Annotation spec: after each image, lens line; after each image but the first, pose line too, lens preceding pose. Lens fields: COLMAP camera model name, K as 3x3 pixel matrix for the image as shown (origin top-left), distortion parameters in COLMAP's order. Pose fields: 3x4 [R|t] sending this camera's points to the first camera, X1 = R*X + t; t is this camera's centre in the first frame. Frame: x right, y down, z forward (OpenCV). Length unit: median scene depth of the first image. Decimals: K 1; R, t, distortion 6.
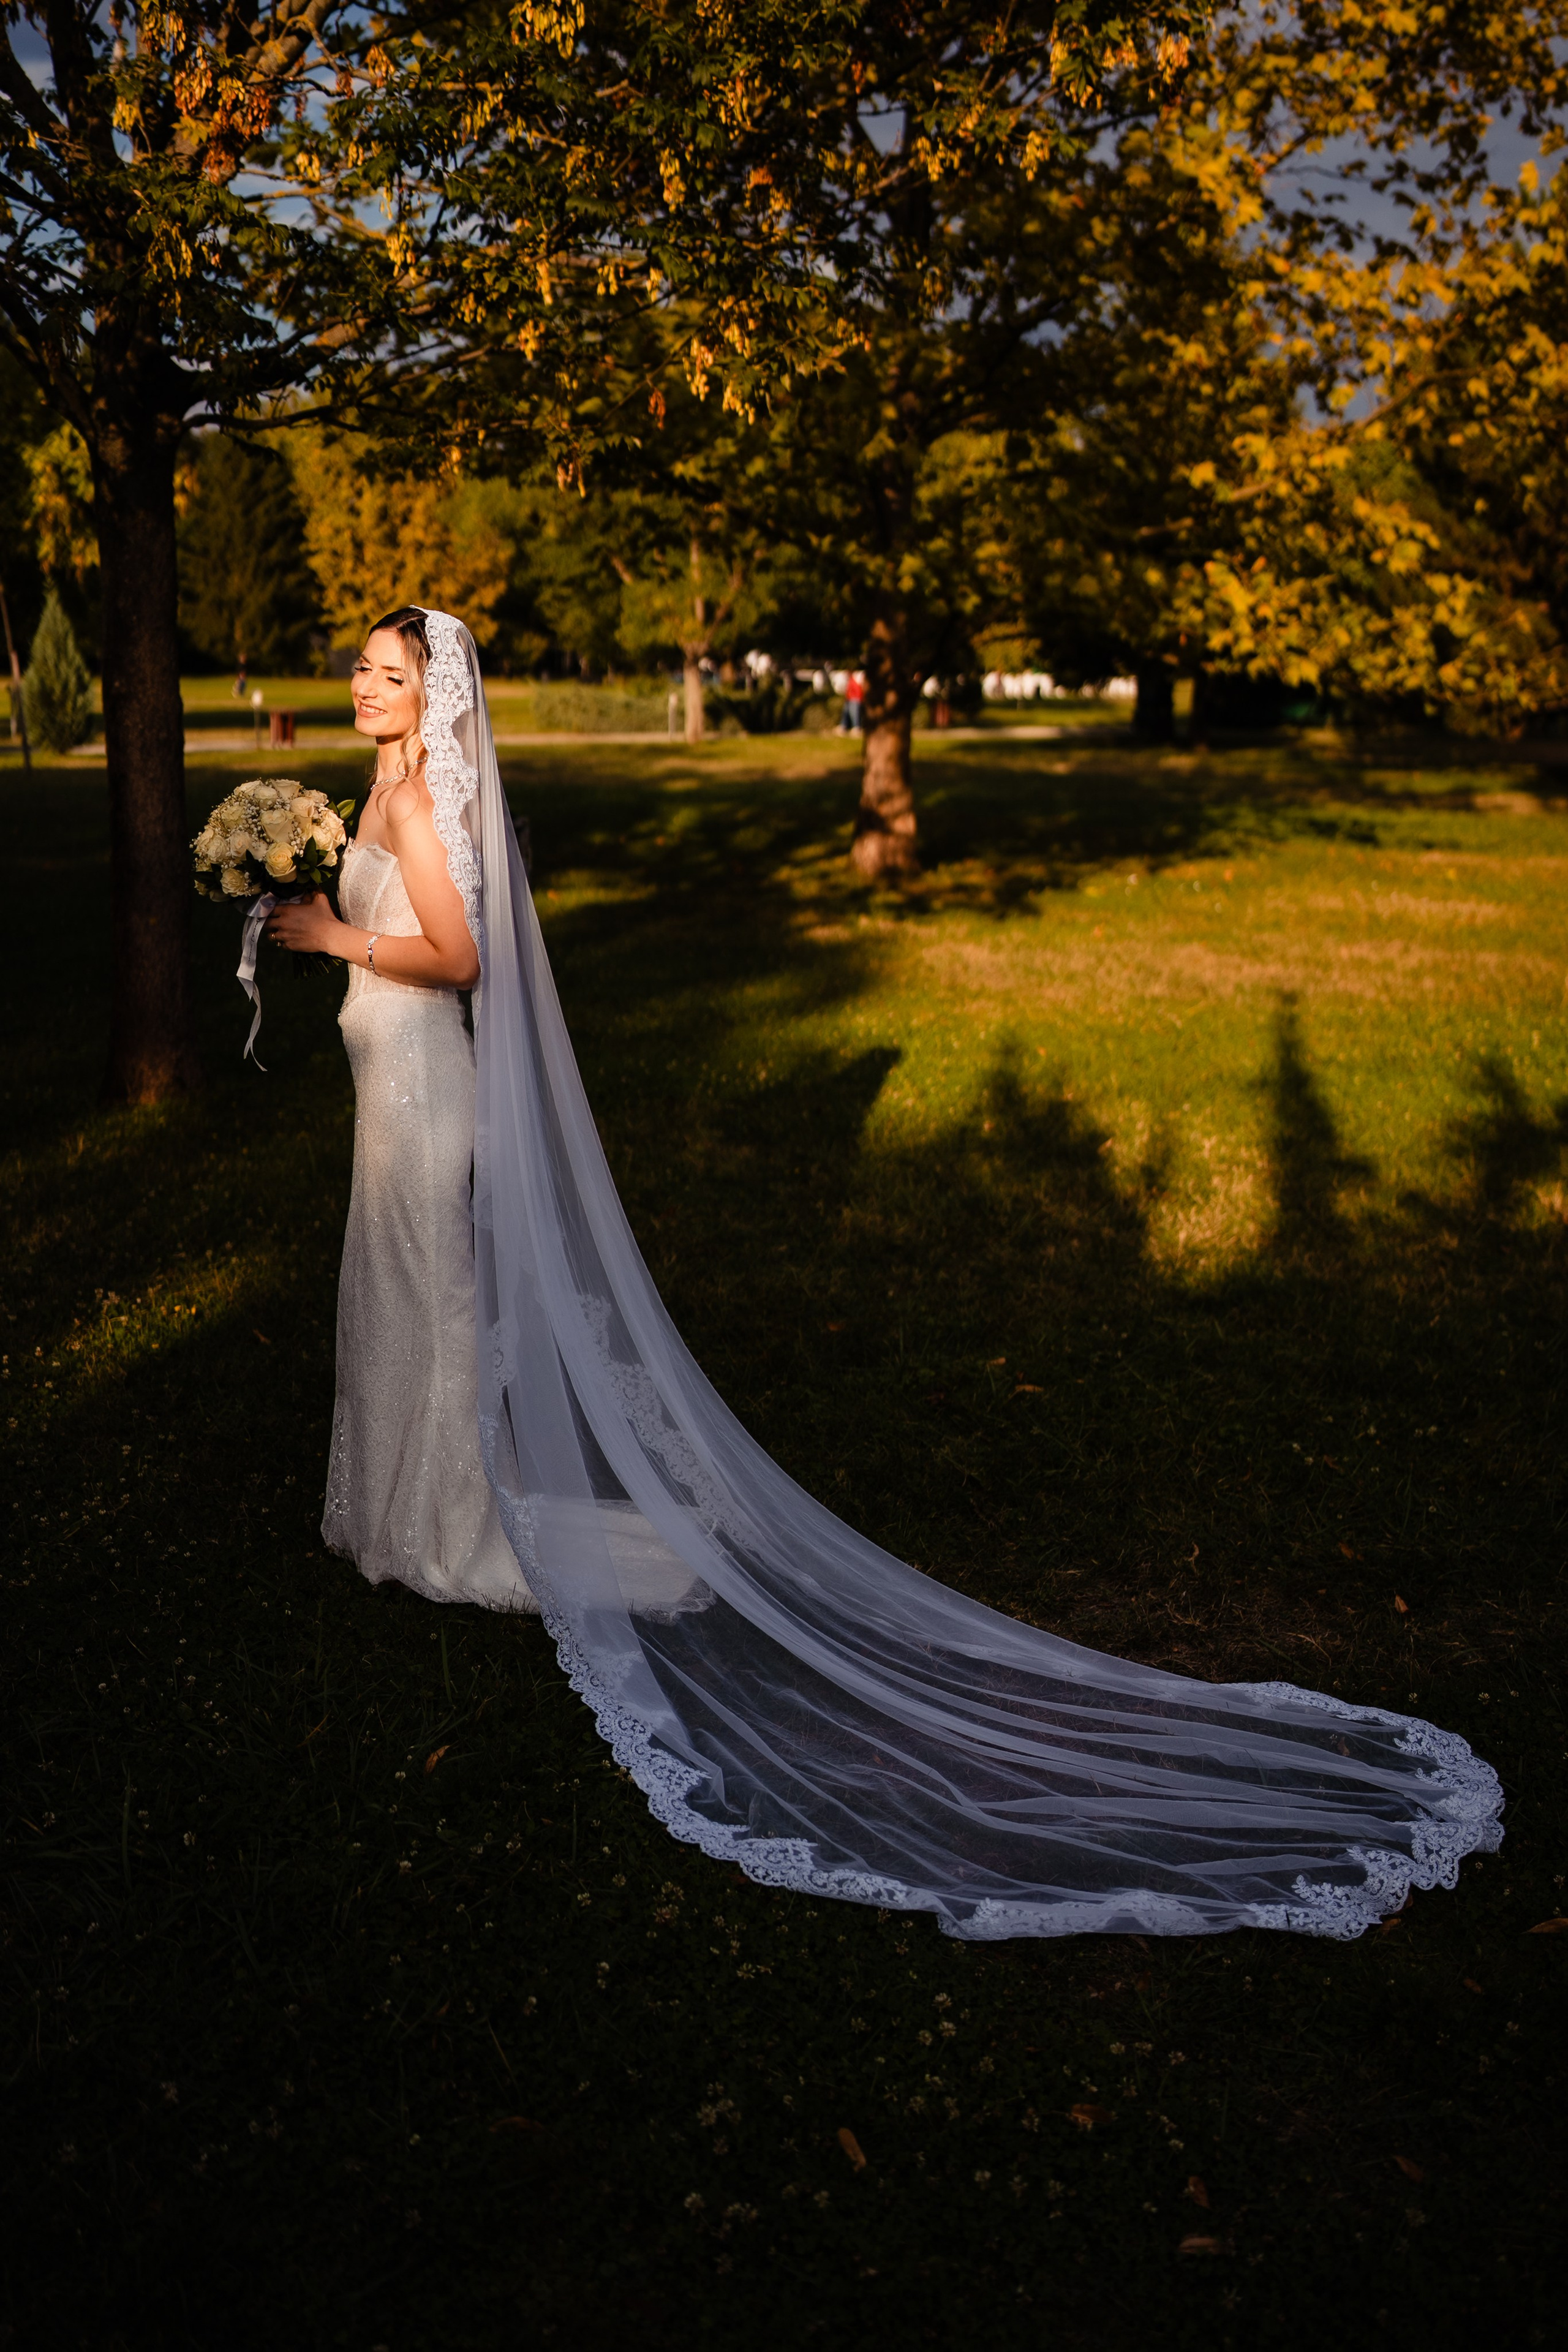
lens RADIAL K [[2249.9, 0, 778.2], [0, 2249.9, 1179.1], [0, 0, 1]] dist [0.003637, 0.007973]
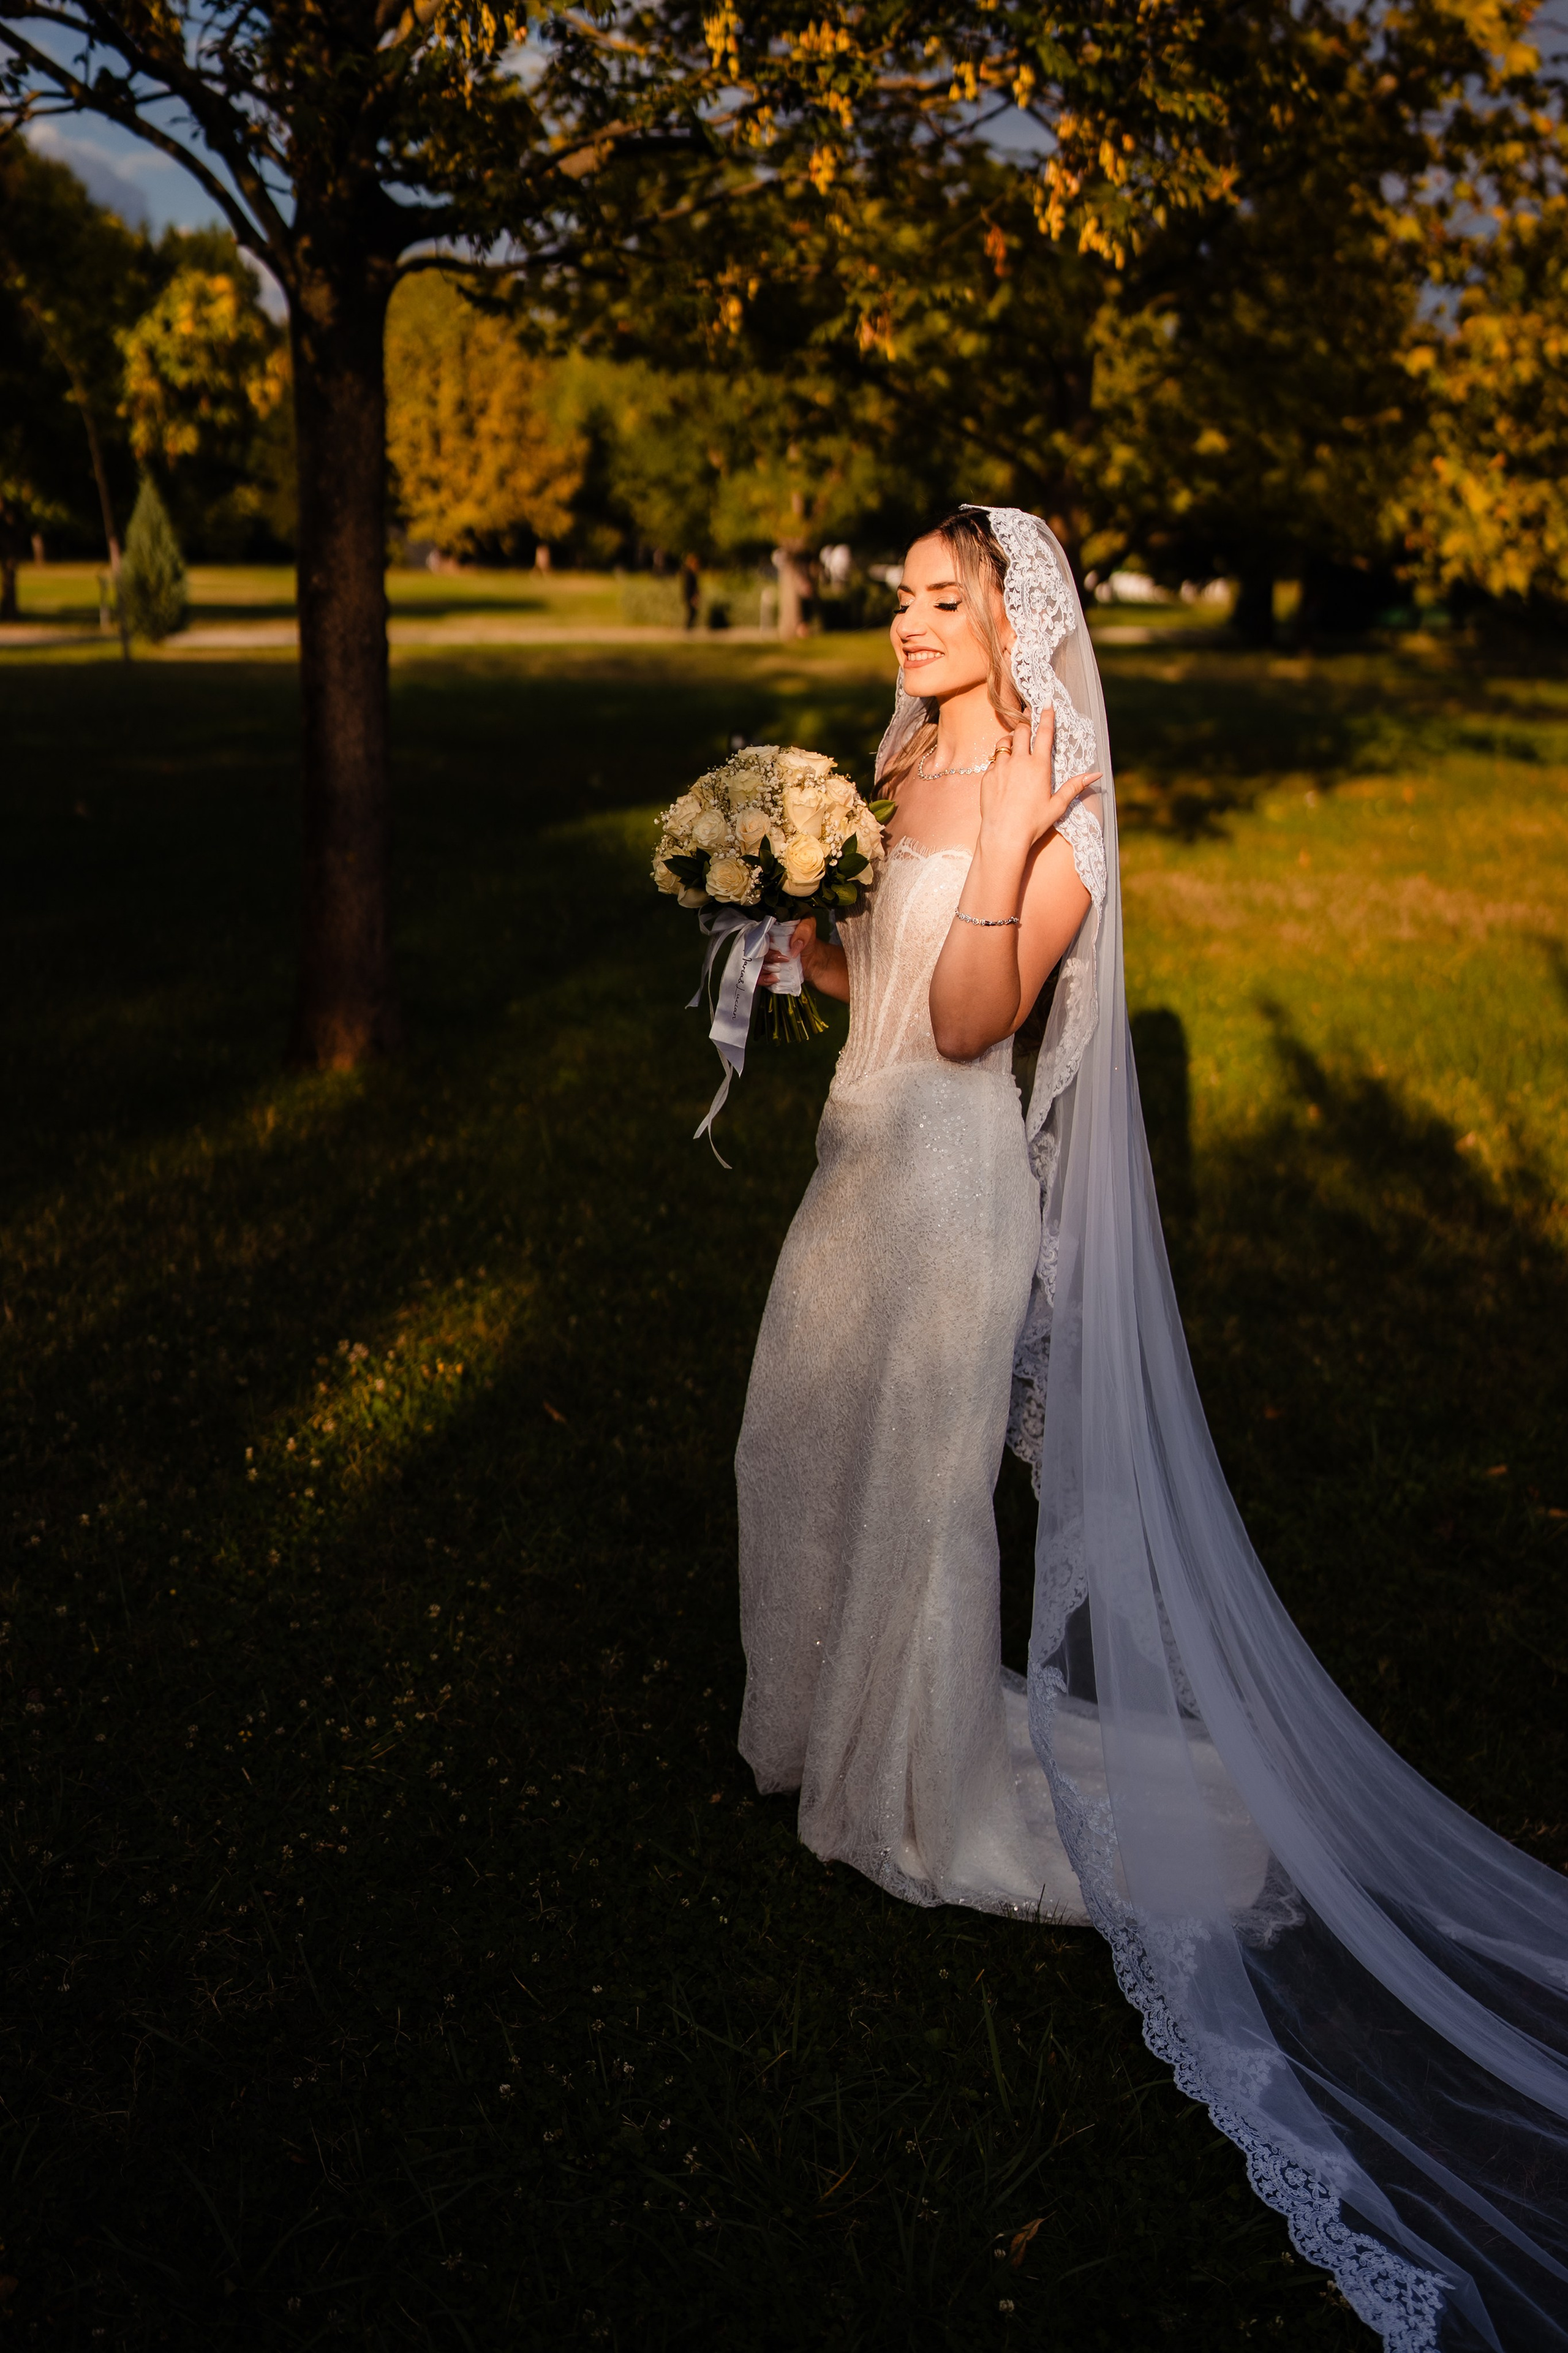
lens RADIAL K [[2192.2, 0, 784.0], [0, 2192.2, 1176.5], [0, 0, 1]] dist [-0.006430, -0.012931]
pose [[0.999635, 0.018808, -0.019419, -0.065870], [-0.017831, 0.998626, 0.049286, -0.026098], [0.020319, -0.048922, 0.998596, 0.112741]]
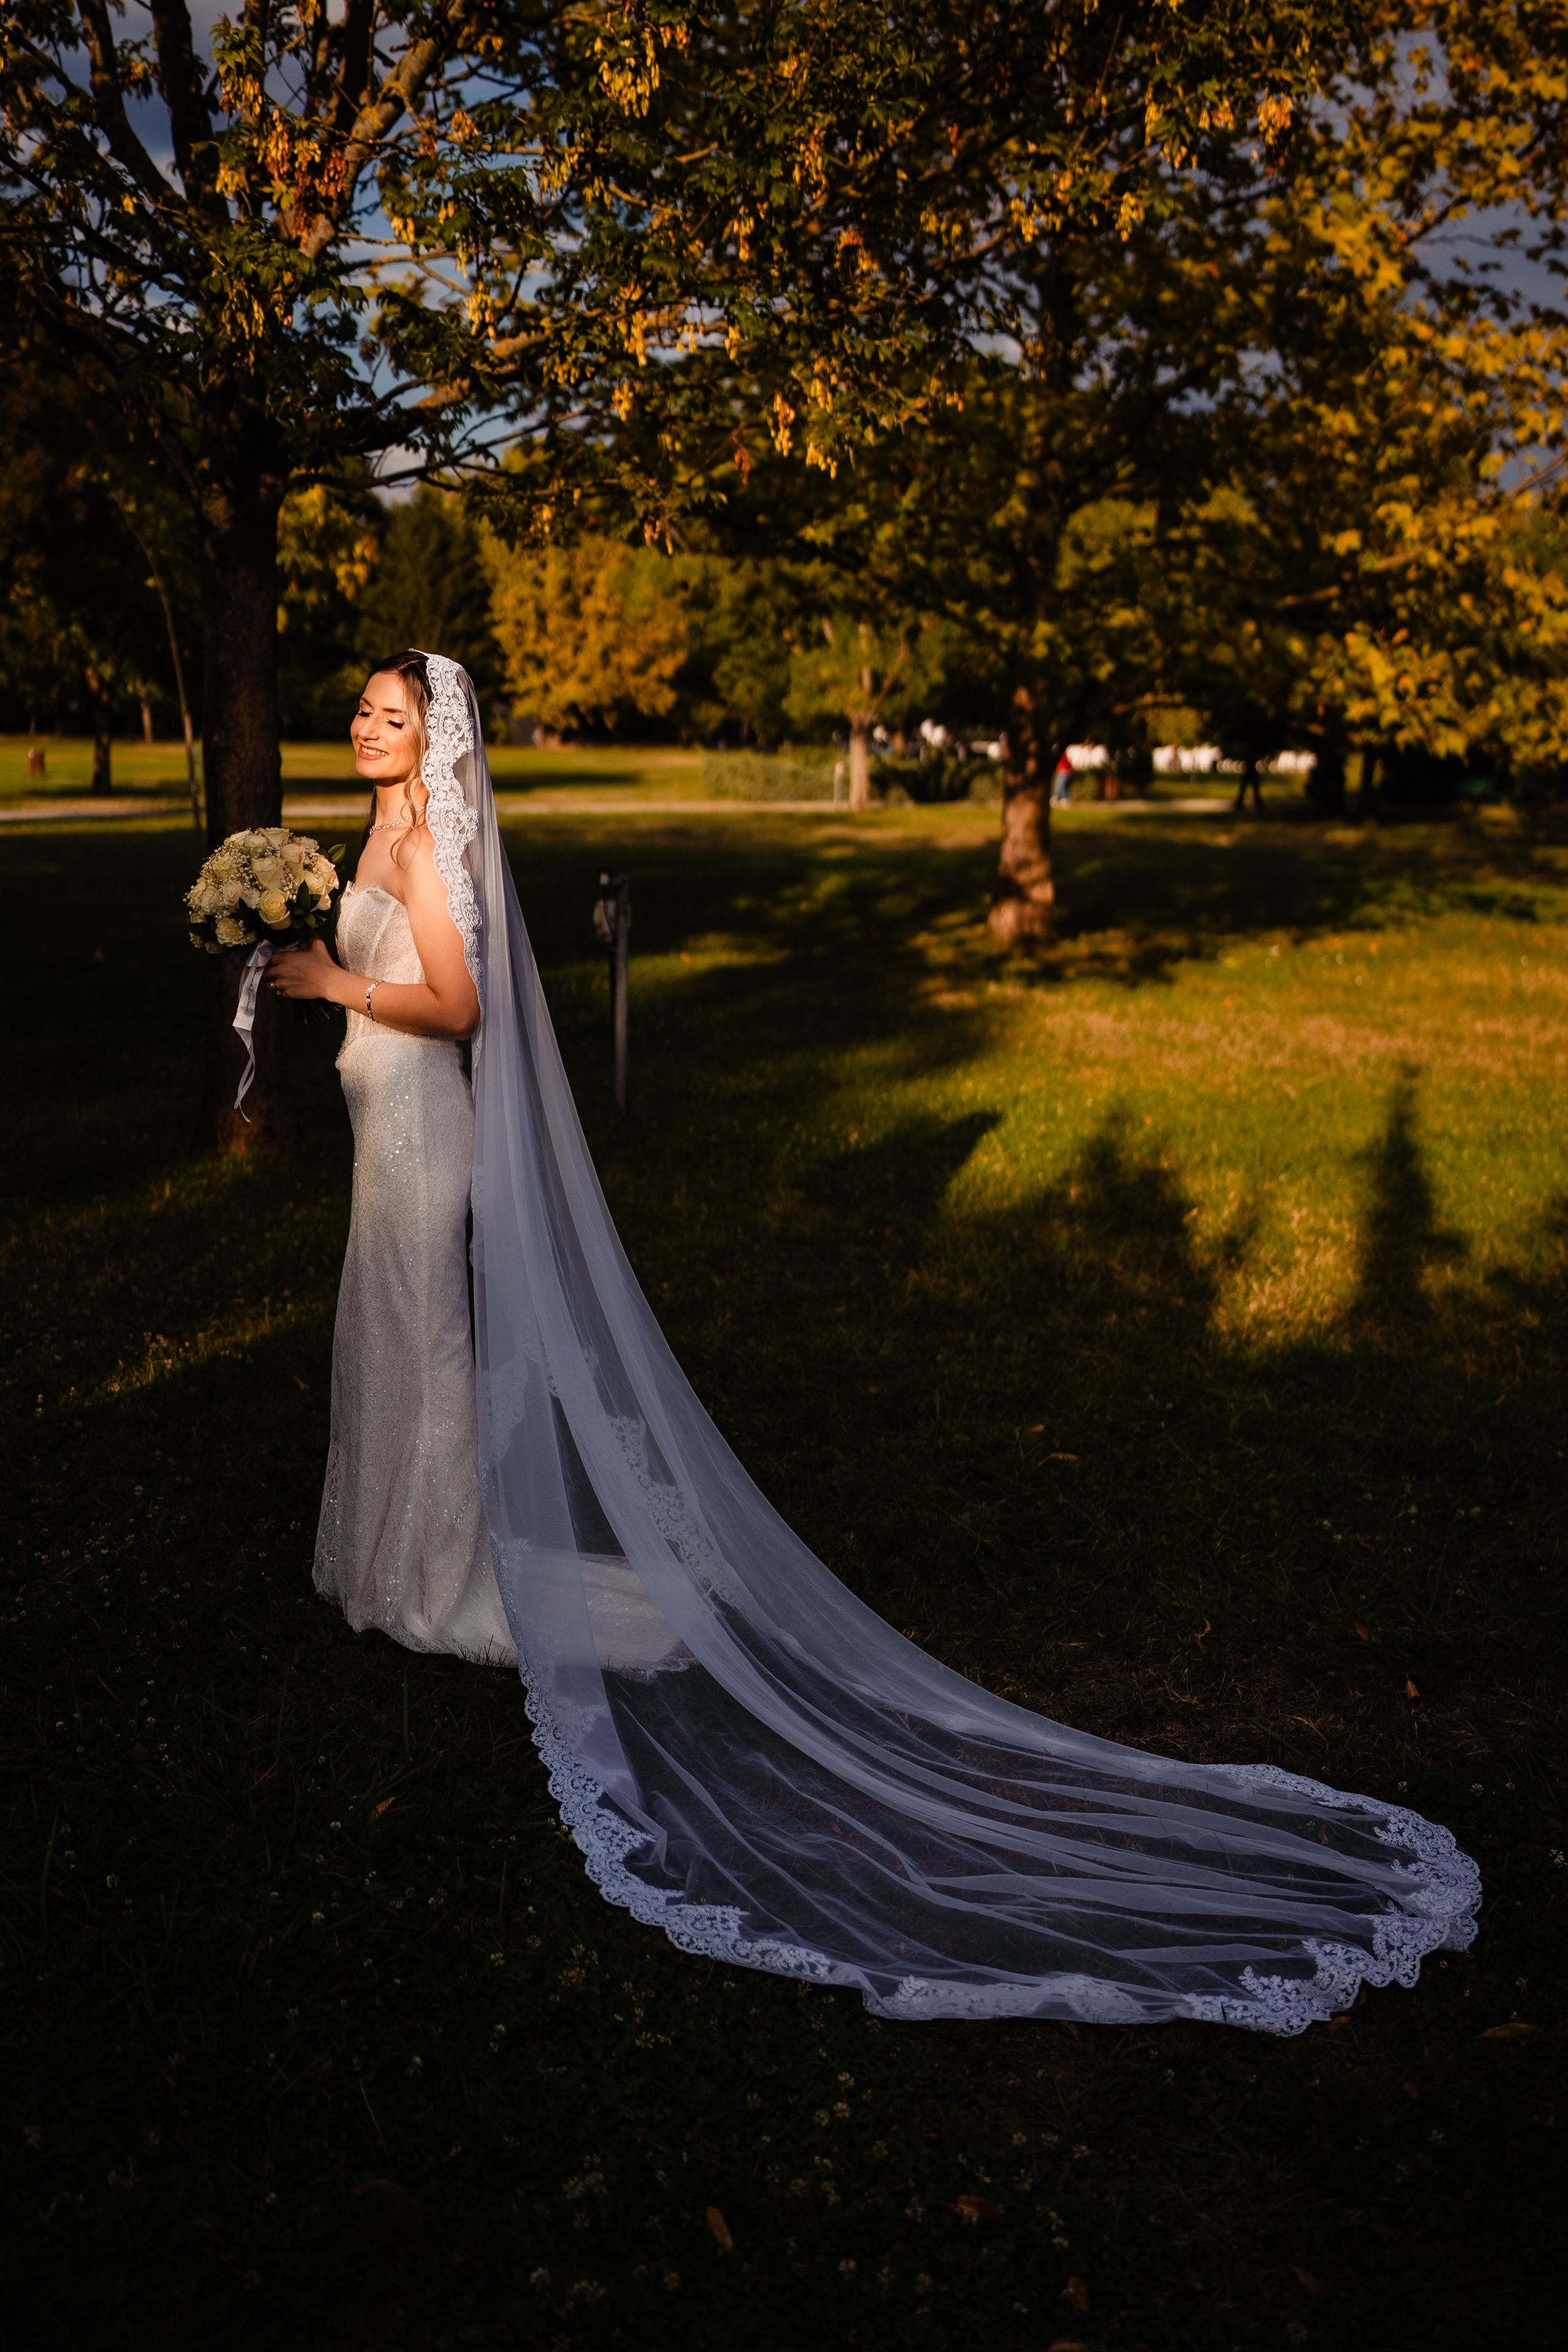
lens RADIAL K [[2253.1, 0, 809.0], [0, 2253.1, 1189.9], [0, 0, 1]] dist [0.003414, 0.010763]
pose [[0.997838, 0.021411, -0.062144, 0.027407], [-0.023026, 0.999412, -0.025393, 0.002158], [0.061564, 0.026769, 0.997744, 0.006255]]
